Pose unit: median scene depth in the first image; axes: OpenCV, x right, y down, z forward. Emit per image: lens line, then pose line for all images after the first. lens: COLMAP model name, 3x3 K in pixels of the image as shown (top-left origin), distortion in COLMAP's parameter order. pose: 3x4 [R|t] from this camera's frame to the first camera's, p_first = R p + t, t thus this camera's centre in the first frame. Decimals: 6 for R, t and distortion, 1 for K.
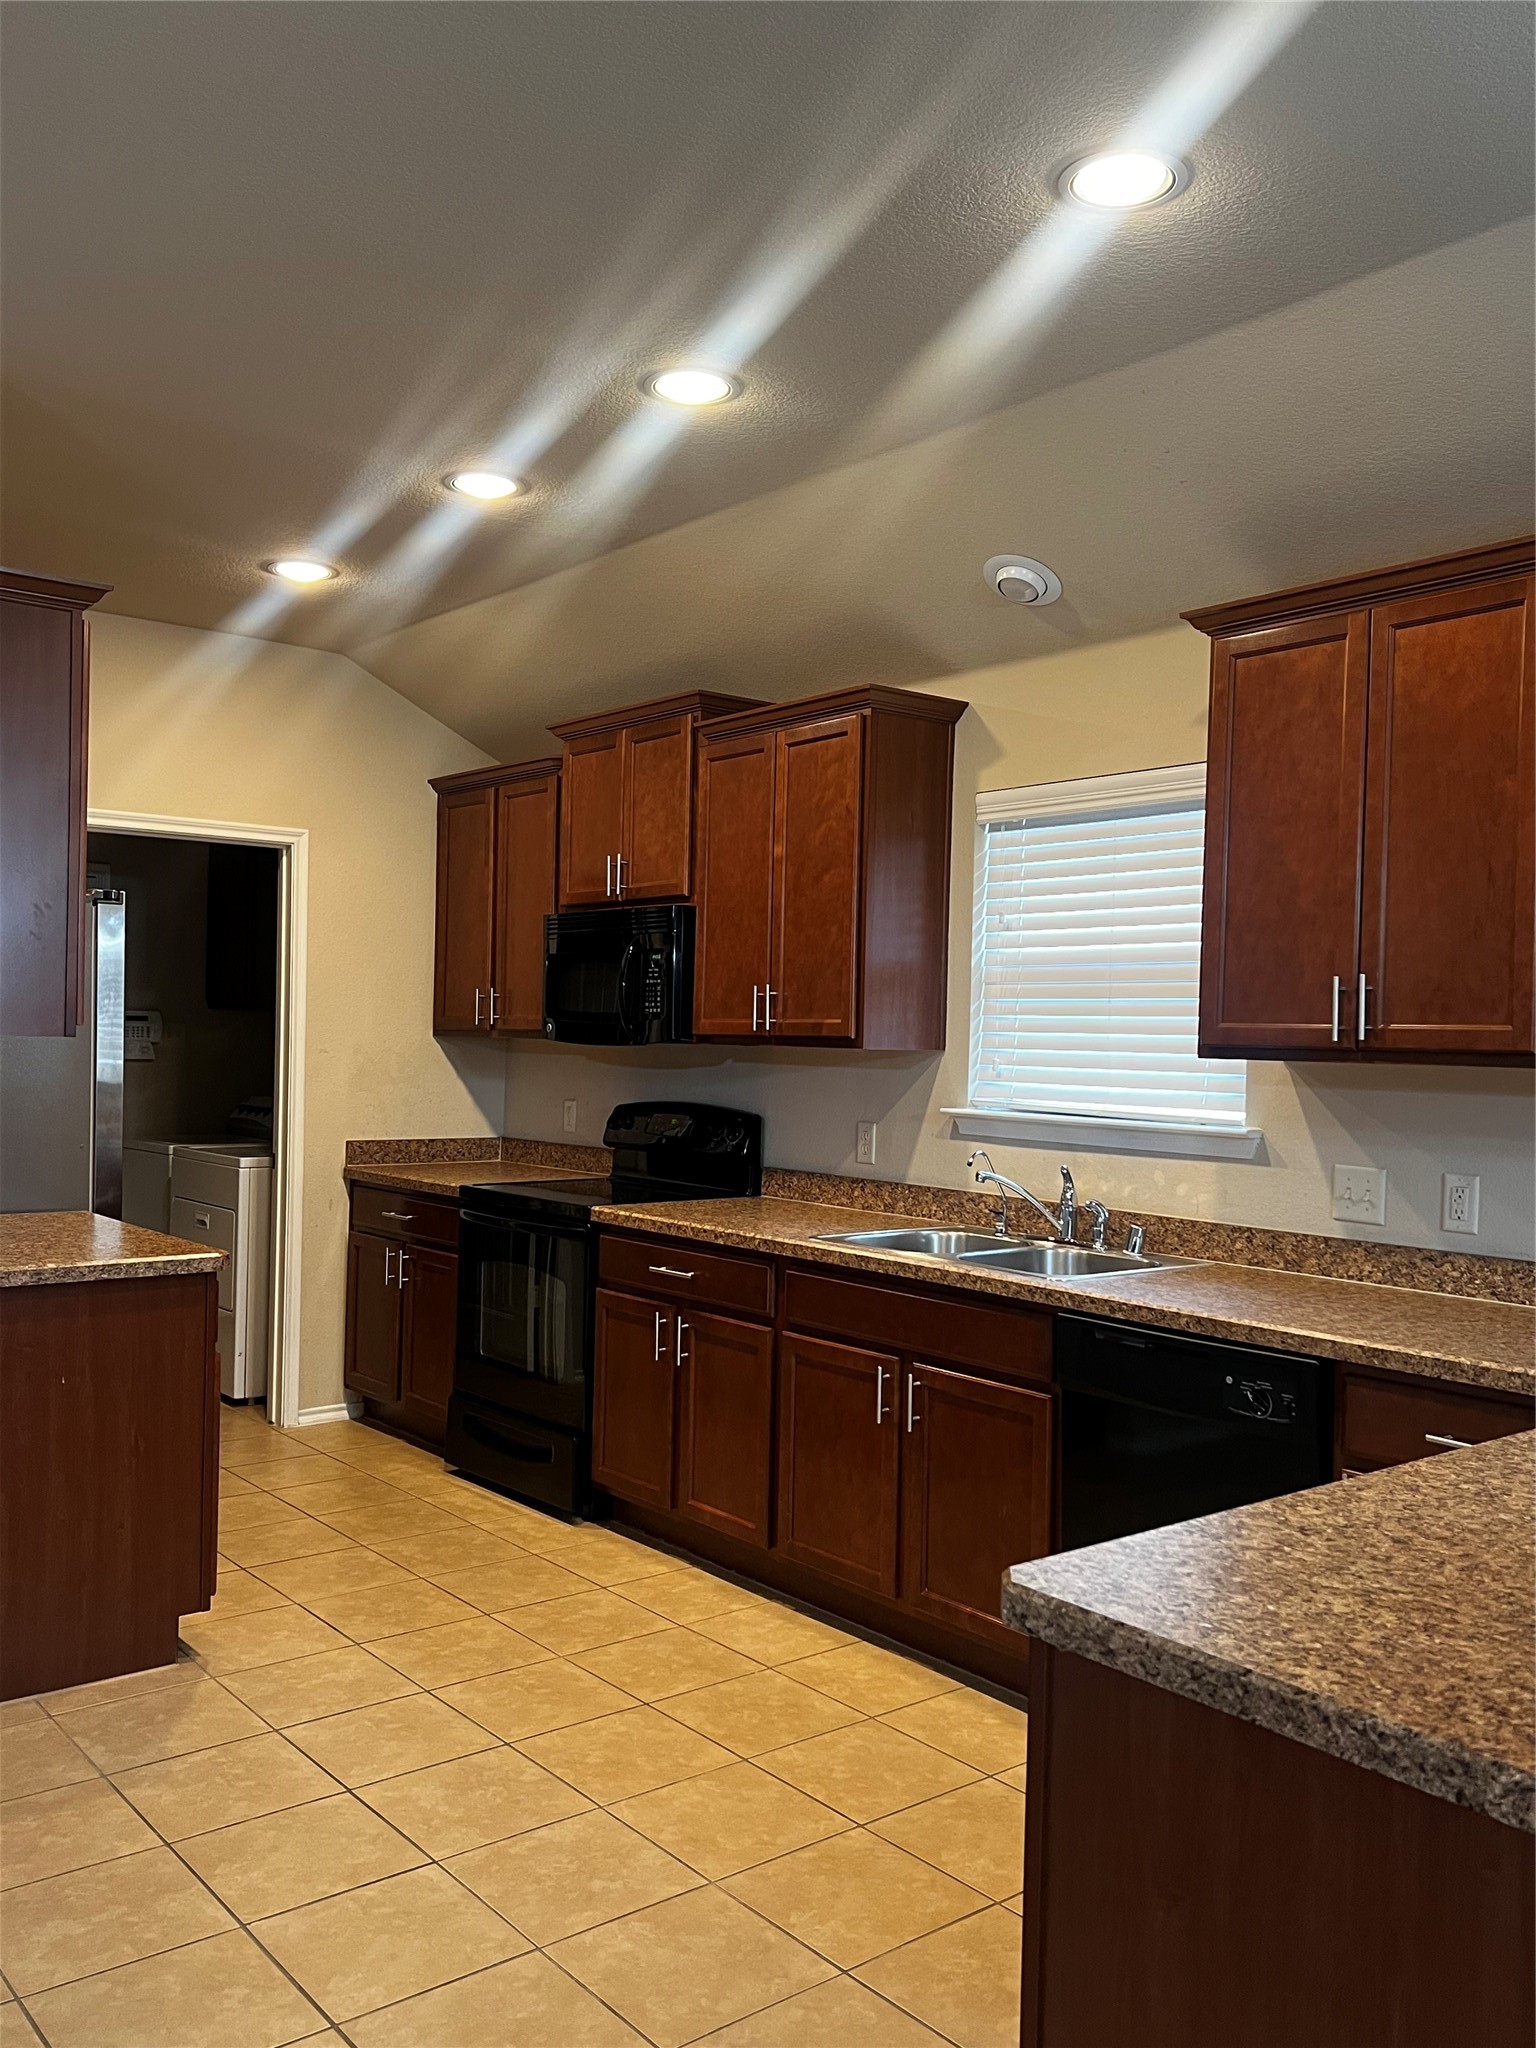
lens RADIAL K [[1678.5, 0, 769.5], [0, 1678.5, 1023.0], [0, 0, 1]] dist [0.013153, -0.006991]
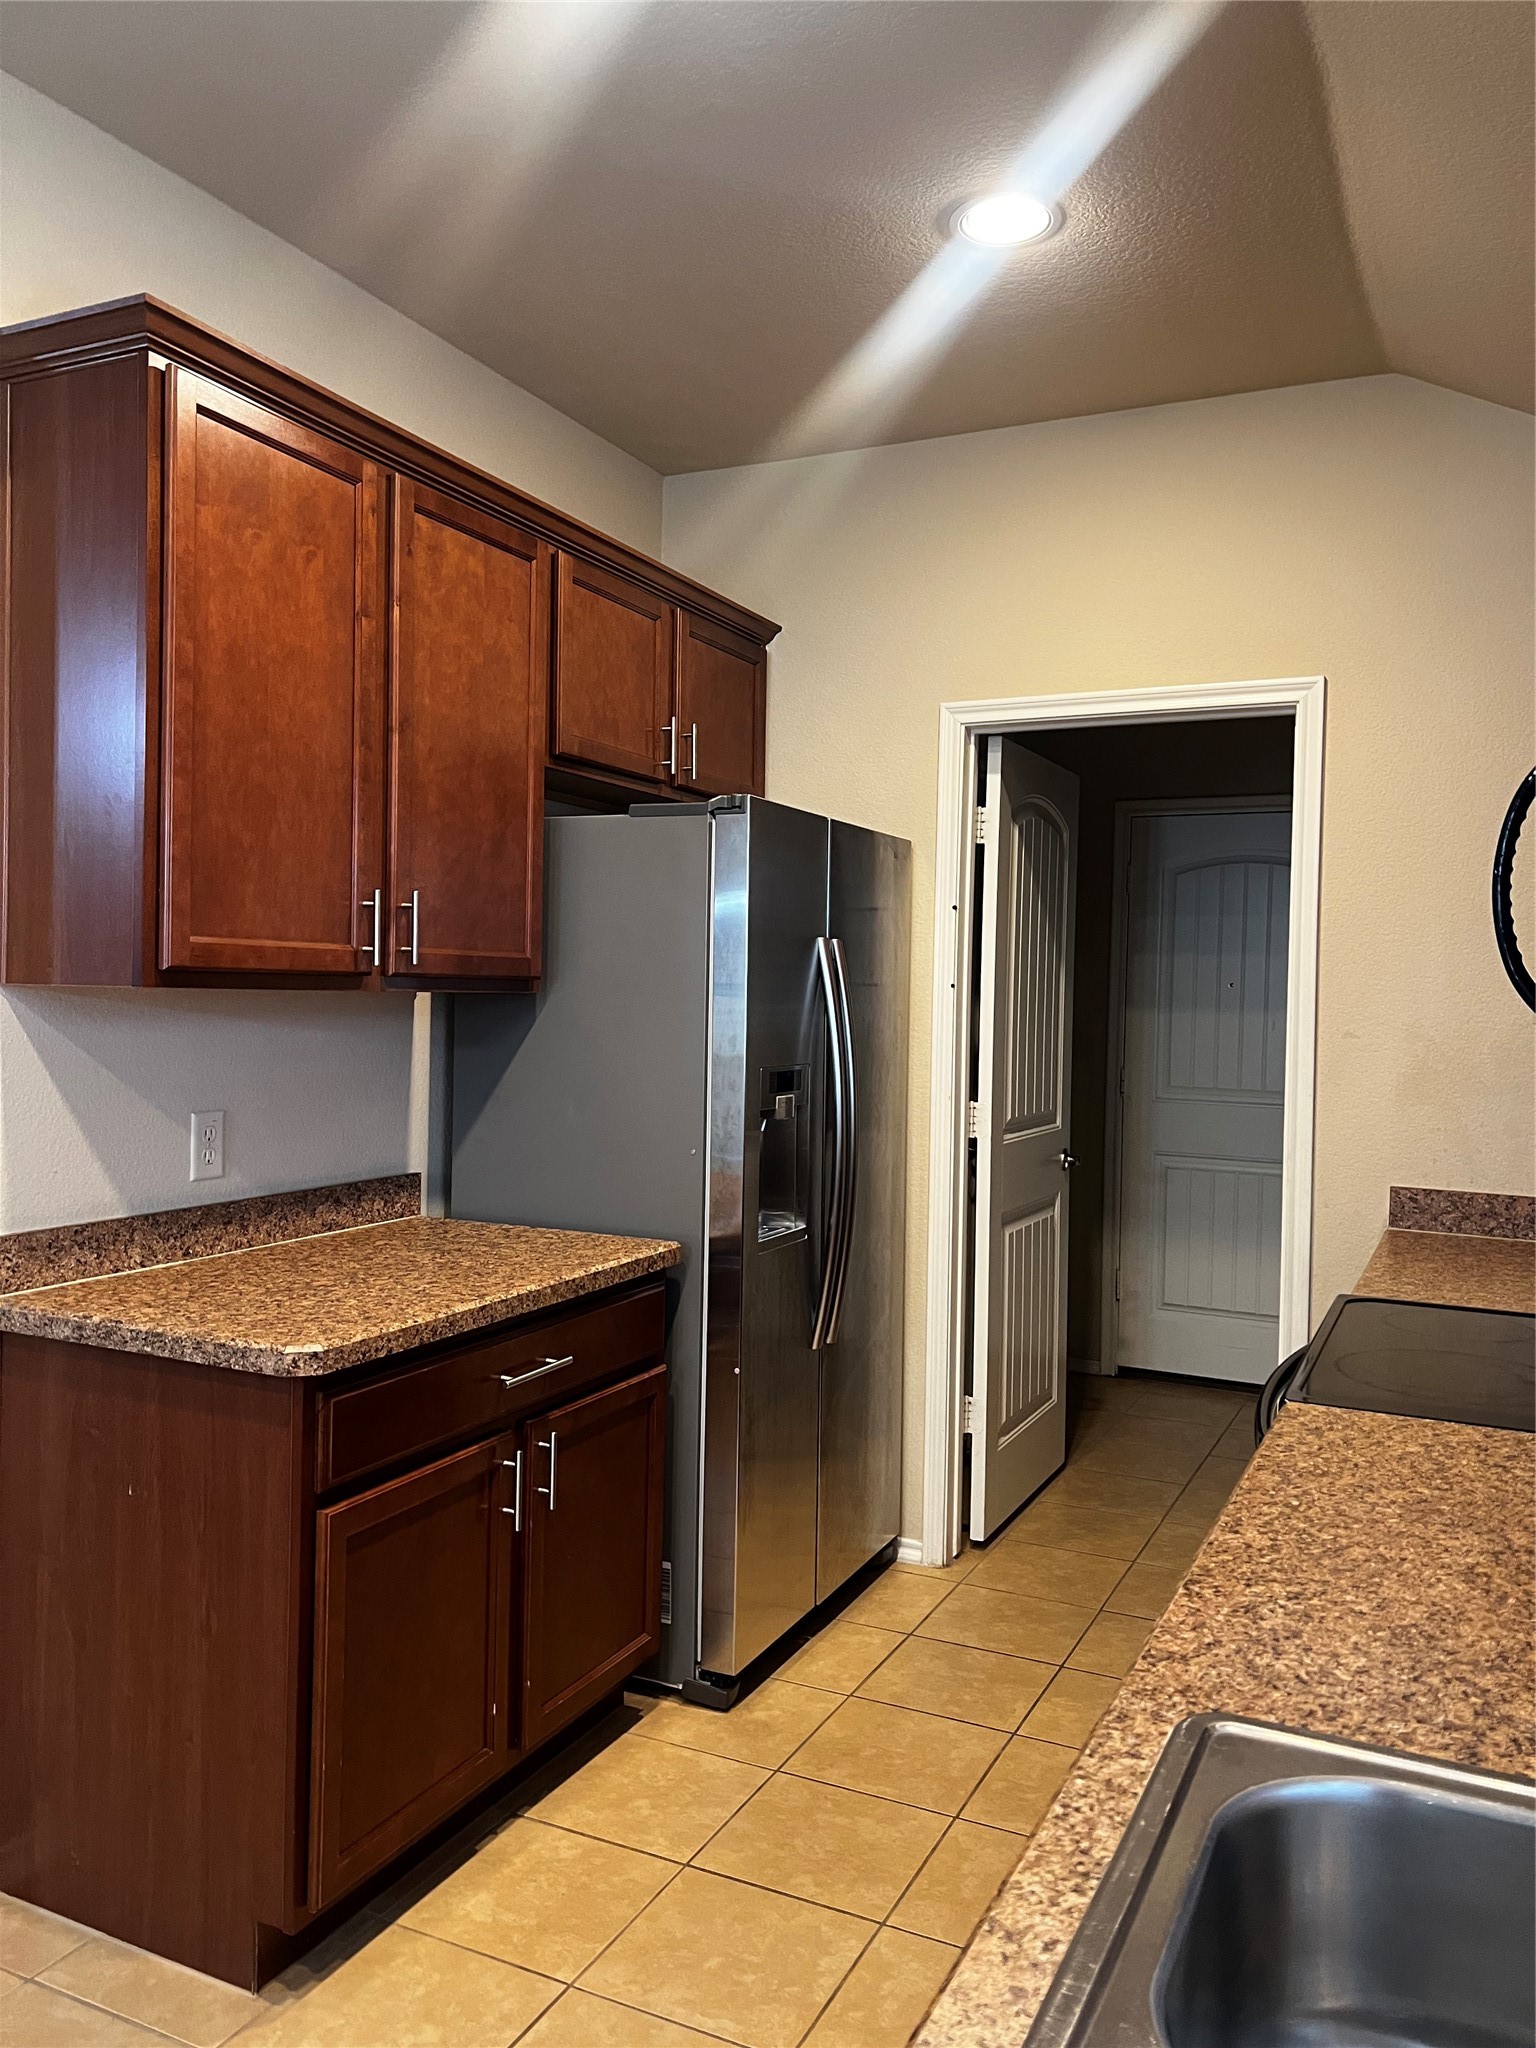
lens RADIAL K [[1532.4, 0, 771.6], [0, 1532.4, 1024.3], [0, 0, 1]] dist [0.056415, -0.046132]
pose [[0.420471, 0.004744, -0.907294, 0.244478], [-0.004288, 0.999986, 0.003242, 0.018564], [0.907296, 0.002527, 0.420485, 0.911303]]
